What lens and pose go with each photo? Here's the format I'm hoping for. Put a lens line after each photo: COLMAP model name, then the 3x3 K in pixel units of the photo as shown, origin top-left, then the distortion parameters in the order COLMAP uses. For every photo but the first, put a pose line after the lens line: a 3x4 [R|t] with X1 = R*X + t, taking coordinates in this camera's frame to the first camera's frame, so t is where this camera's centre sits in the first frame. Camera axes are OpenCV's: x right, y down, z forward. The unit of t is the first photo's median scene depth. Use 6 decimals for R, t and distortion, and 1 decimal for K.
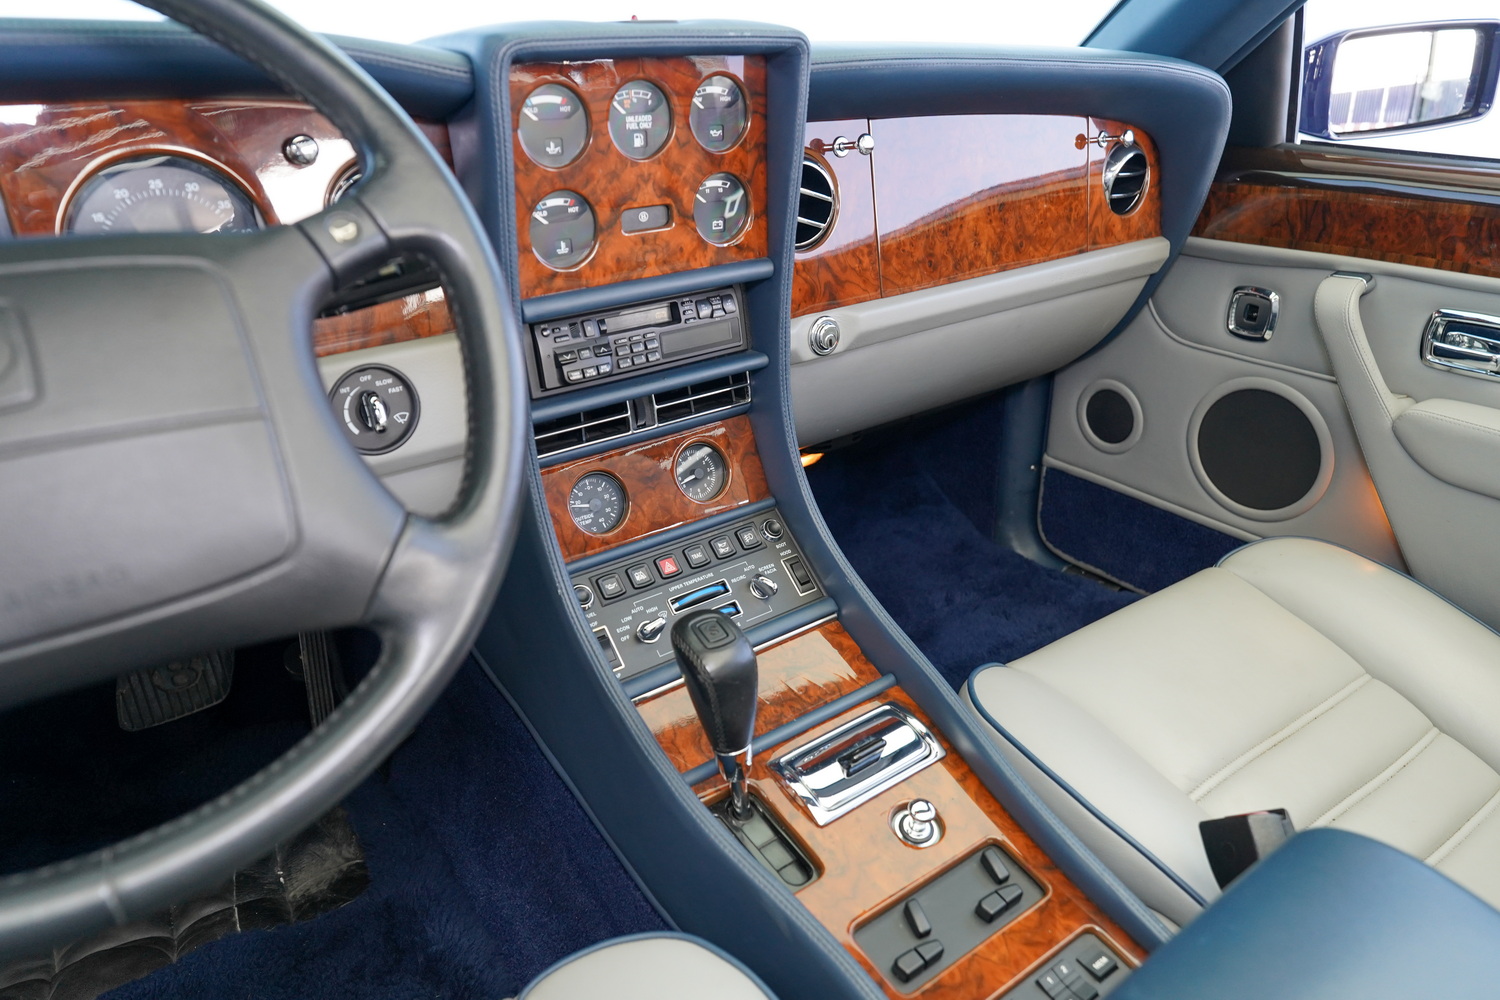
lens RADIAL K [[988.9, 0, 750.0], [0, 988.9, 500.0], [0, 0, 1]] dist [-0.035529, 0.025114]
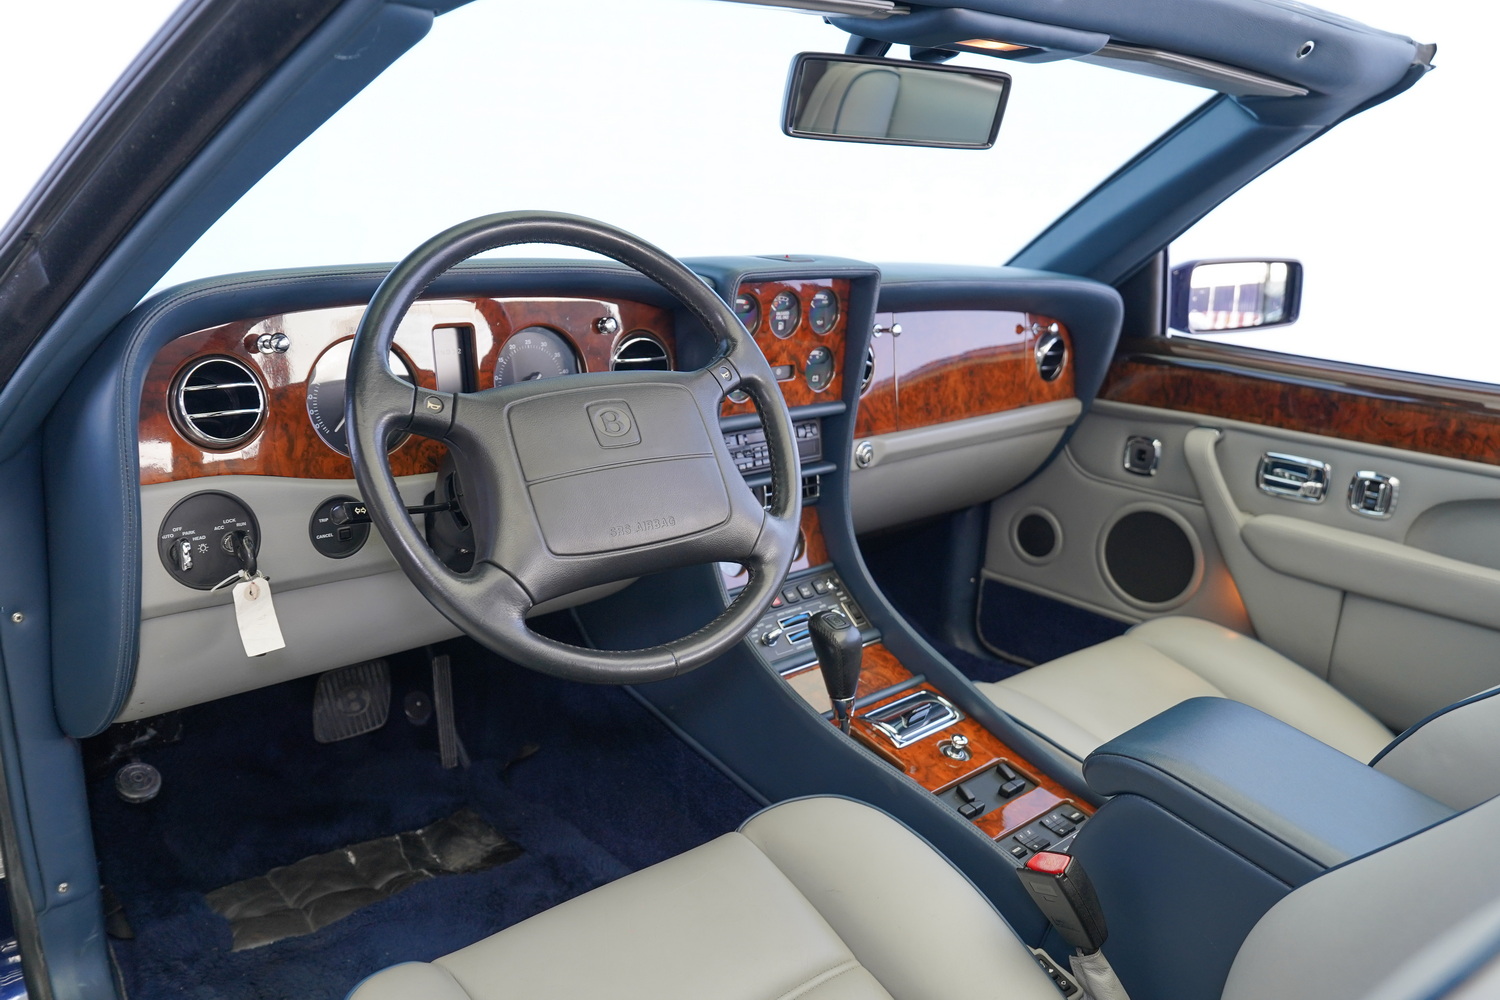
lens RADIAL K [[1228.2, 0, 656.1], [0, 1228.2, 552.1], [0, 0, 1]] dist [-0.012219, 0.001985]
pose [[0.994847, 0.024744, 0.098322, -0.361164], [-0.011526, 0.991076, -0.132801, 0.197508], [-0.100731, 0.130984, 0.986254, -0.664365]]
